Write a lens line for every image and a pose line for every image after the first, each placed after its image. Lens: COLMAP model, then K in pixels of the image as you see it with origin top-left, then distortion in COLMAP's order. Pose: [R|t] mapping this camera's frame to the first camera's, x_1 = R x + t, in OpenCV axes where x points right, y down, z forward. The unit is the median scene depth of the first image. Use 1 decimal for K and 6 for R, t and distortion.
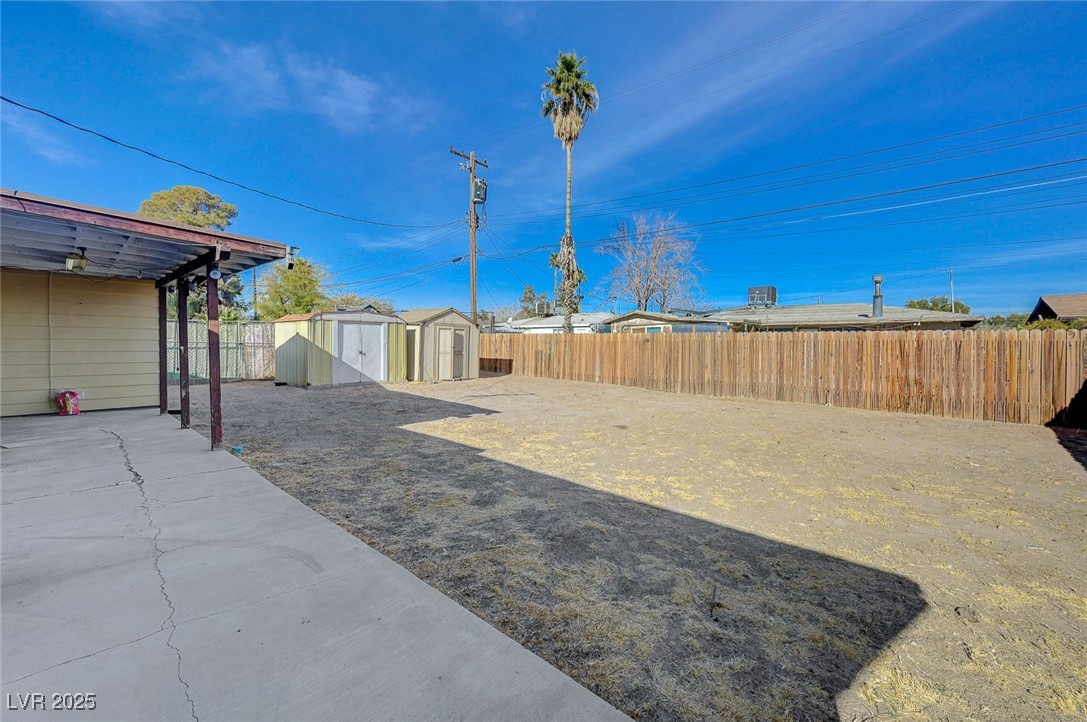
lens RADIAL K [[425.0, 0, 541.2], [0, 425.0, 351.7], [0, 0, 1]] dist [0.000915, 0.000074]
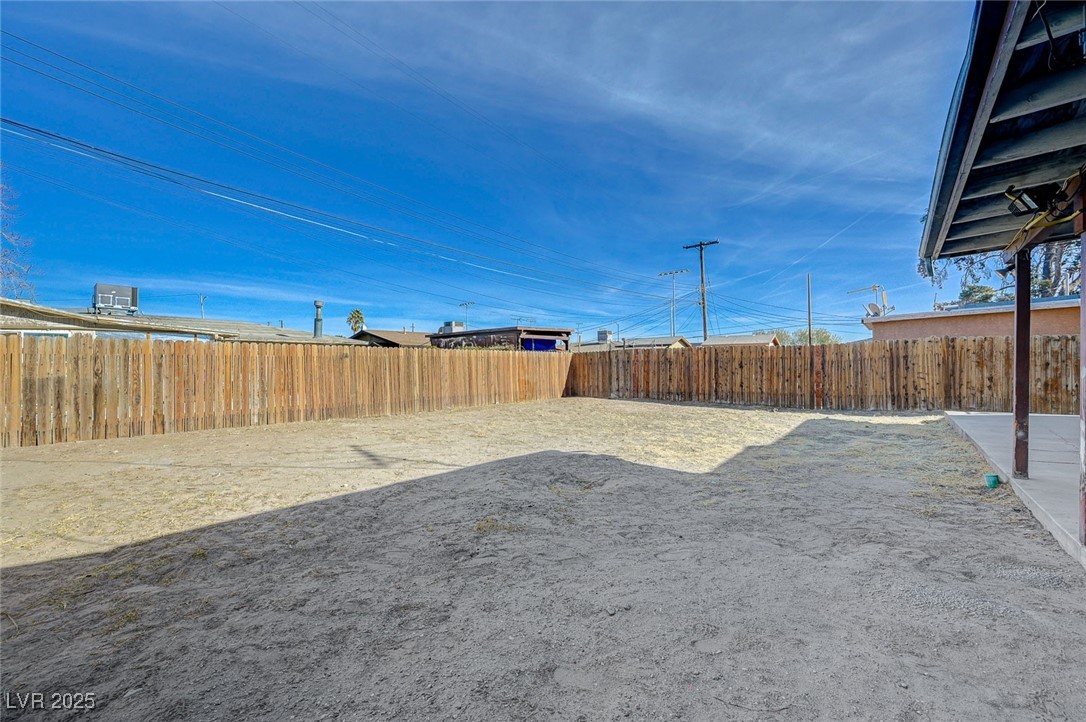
lens RADIAL K [[424.6, 0, 540.3], [0, 424.6, 363.1], [0, 0, 1]] dist [0.000915, 0.000074]
pose [[-0.026672, -0.005425, 0.999630, -0.448303], [0.028034, 0.999588, 0.006173, -0.006868], [-0.999251, 0.028188, -0.026509, 0.567724]]
